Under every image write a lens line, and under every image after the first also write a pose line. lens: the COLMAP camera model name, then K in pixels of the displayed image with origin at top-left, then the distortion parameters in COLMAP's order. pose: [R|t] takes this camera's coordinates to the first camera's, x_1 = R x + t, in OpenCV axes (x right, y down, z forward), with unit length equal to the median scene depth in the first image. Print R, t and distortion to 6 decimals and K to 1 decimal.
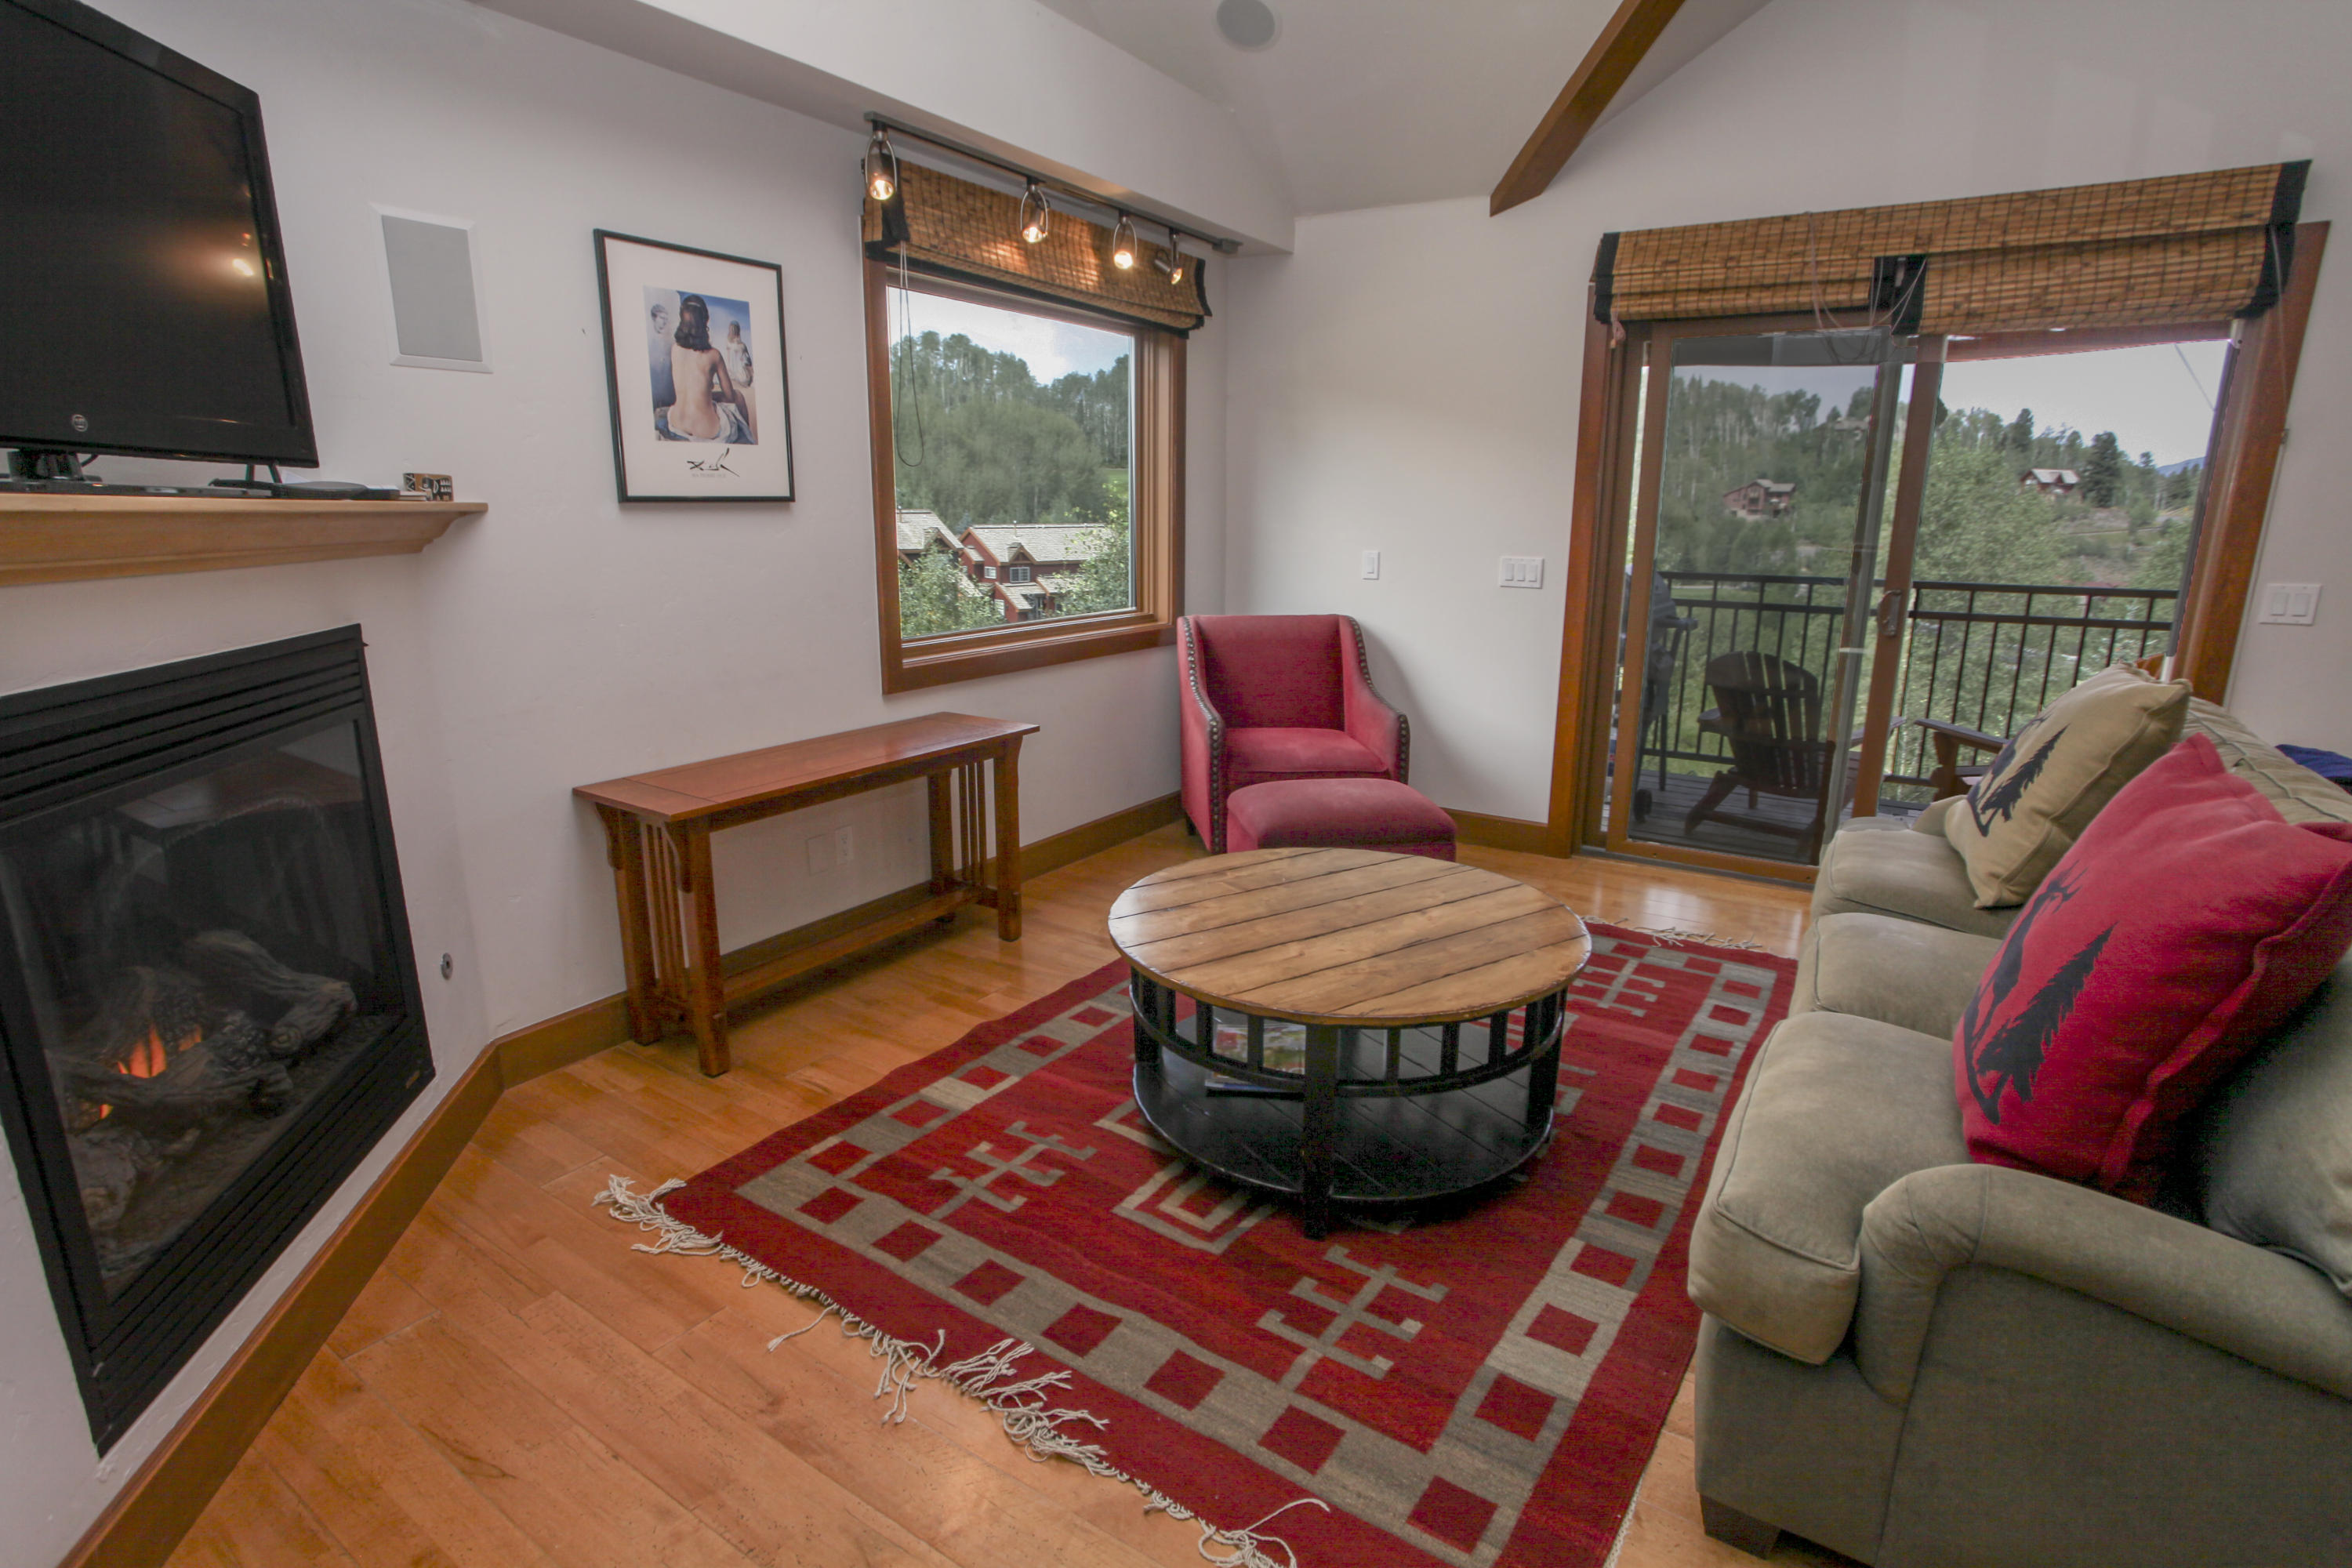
lens RADIAL K [[1158.3, 0, 1170.7], [0, 1158.3, 775.2], [0, 0, 1]] dist [-0.068234, 0.035661]
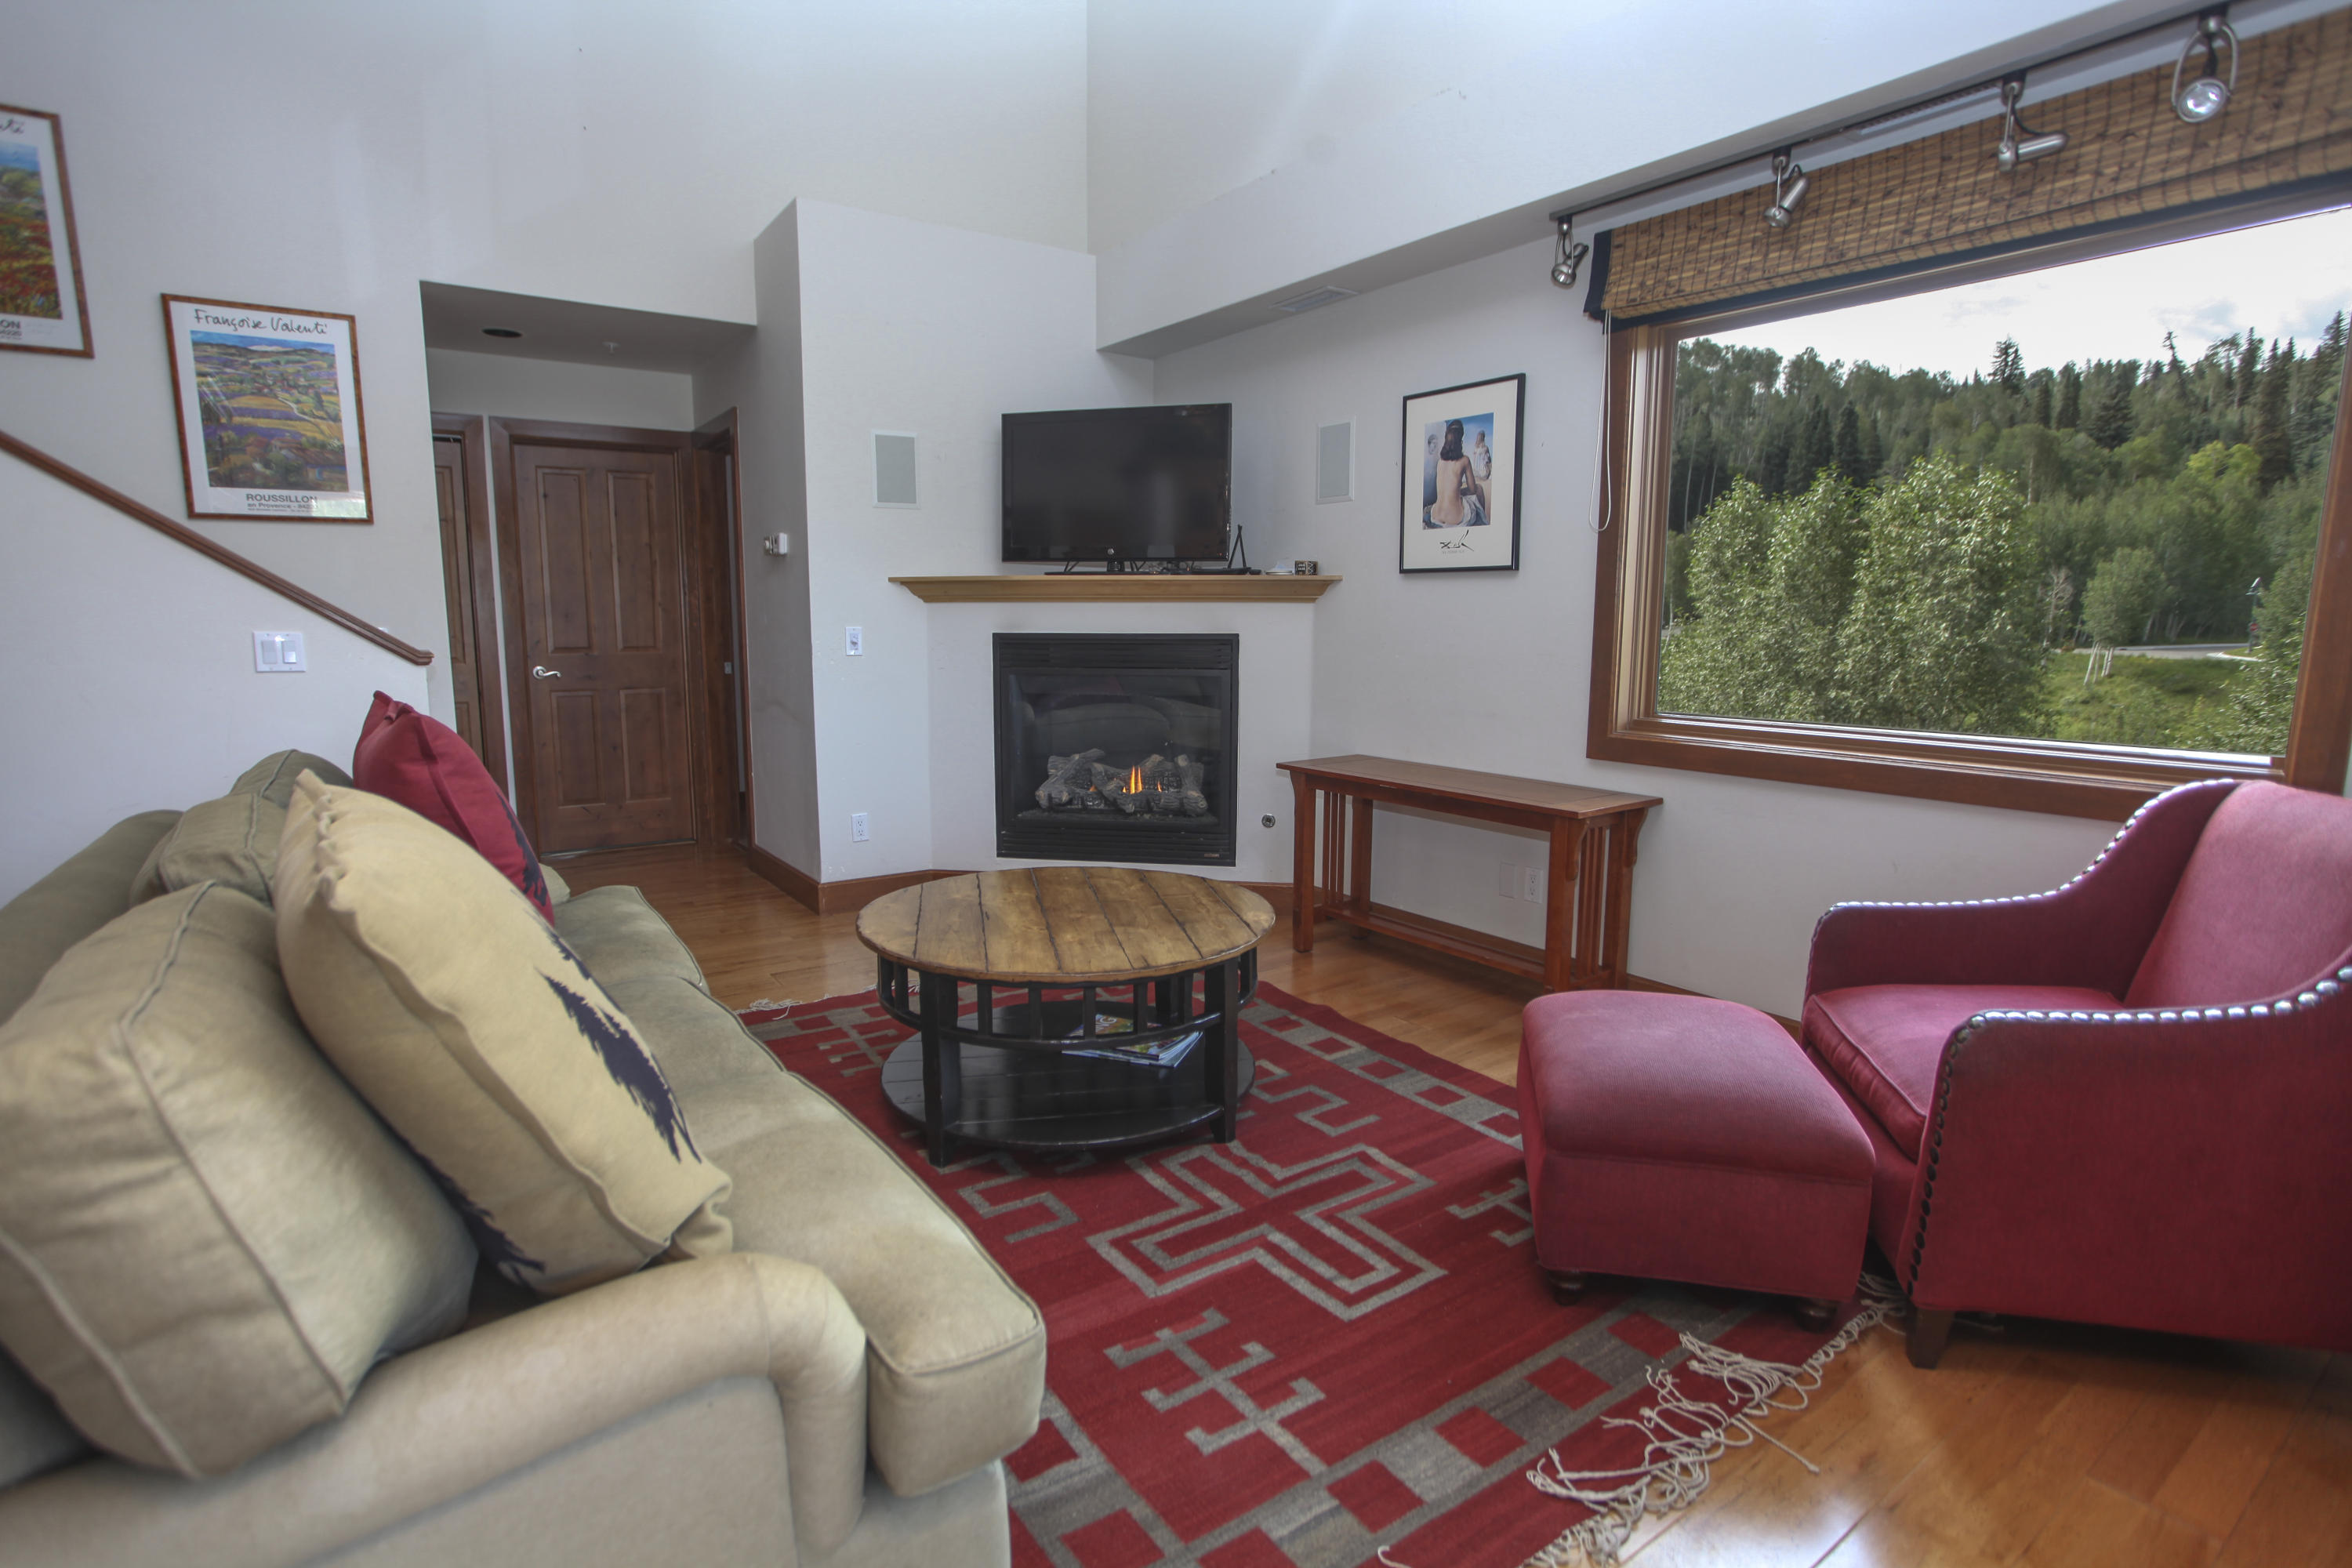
lens RADIAL K [[1158.3, 0, 1170.7], [0, 1158.3, 775.2], [0, 0, 1]] dist [-0.068234, 0.035661]
pose [[-0.368776, 0.119444, -0.921812, 0.979165], [-0.218842, 0.952676, 0.210992, -0.227555], [0.903389, 0.279540, -0.325185, 1.217916]]
